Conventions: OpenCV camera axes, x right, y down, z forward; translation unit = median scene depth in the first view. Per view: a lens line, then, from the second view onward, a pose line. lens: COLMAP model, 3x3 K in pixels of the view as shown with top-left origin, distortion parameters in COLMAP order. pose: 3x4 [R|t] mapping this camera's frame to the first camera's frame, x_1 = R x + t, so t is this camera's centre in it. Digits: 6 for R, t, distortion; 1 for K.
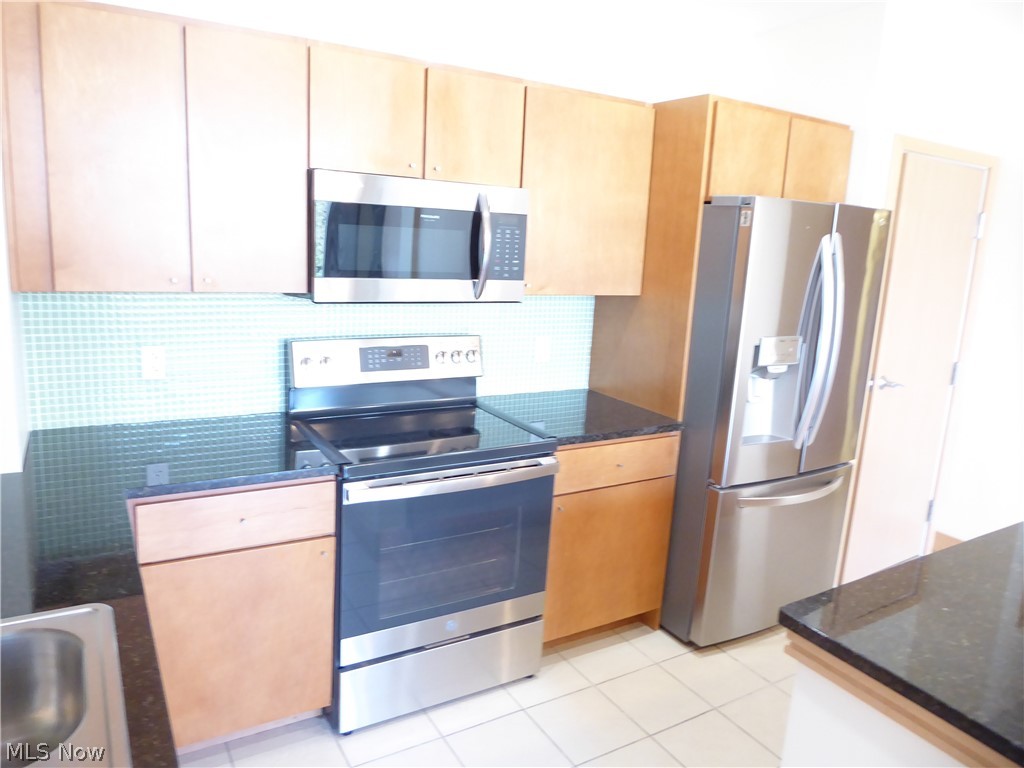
lens RADIAL K [[723.7, 0, 514.2], [0, 723.7, 377.6], [0, 0, 1]] dist [-0.060428, 0.050591]
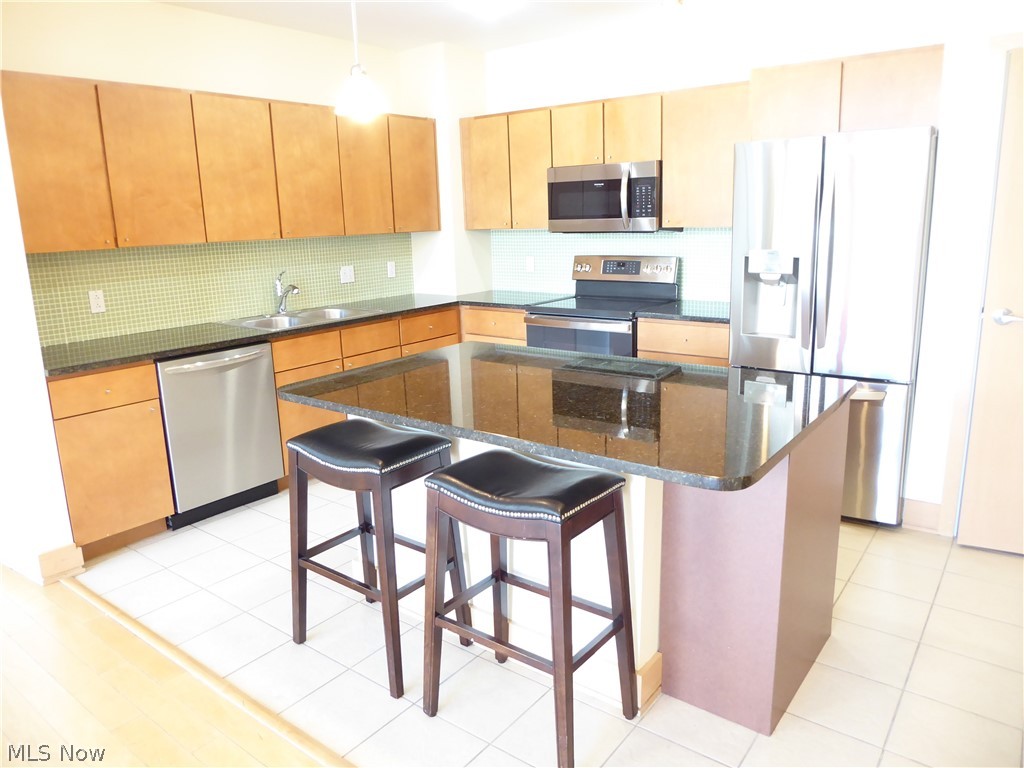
lens RADIAL K [[723.7, 0, 514.2], [0, 723.7, 377.6], [0, 0, 1]] dist [-0.060428, 0.050591]
pose [[0.364593, 0.141761, -0.920313, 1.411129], [-0.129570, 0.986452, 0.100618, 0.095473], [0.922108, 0.082560, 0.378021, 0.132460]]
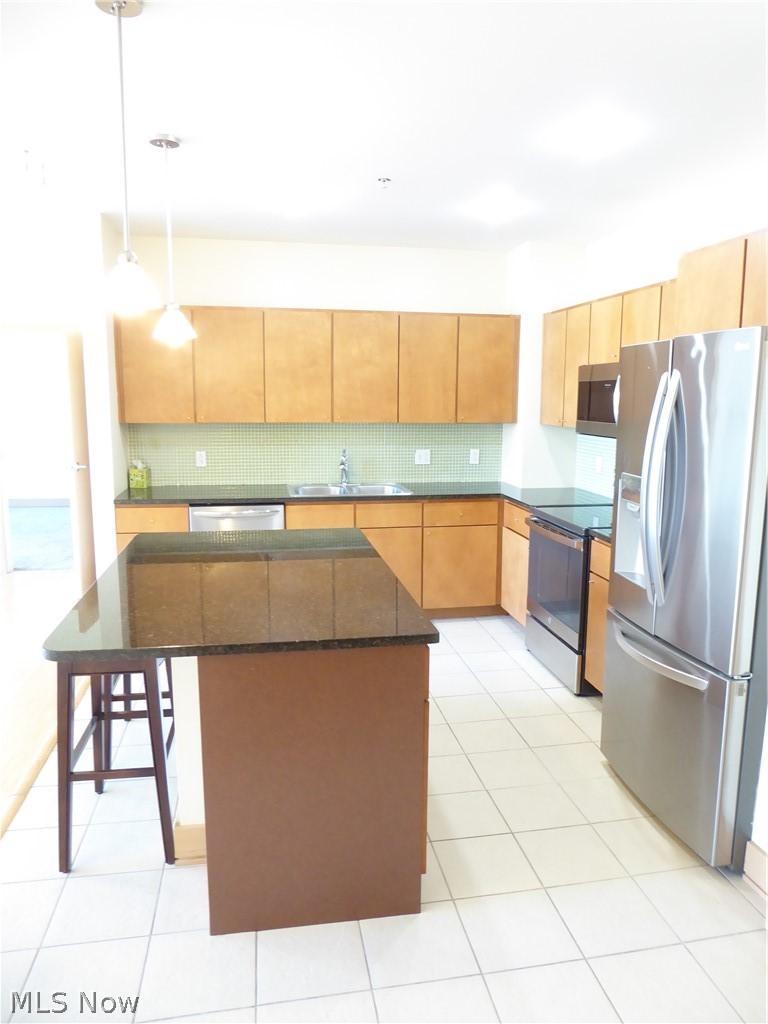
lens RADIAL K [[723.7, 0, 384.0], [0, 723.7, 512.0], [0, 0, 1]] dist [-0.060428, 0.050591]
pose [[-0.366153, 0.095233, -0.925669, 1.475036], [-0.202904, 0.962644, 0.179296, -0.121574], [0.908164, 0.253472, -0.333152, 1.045706]]
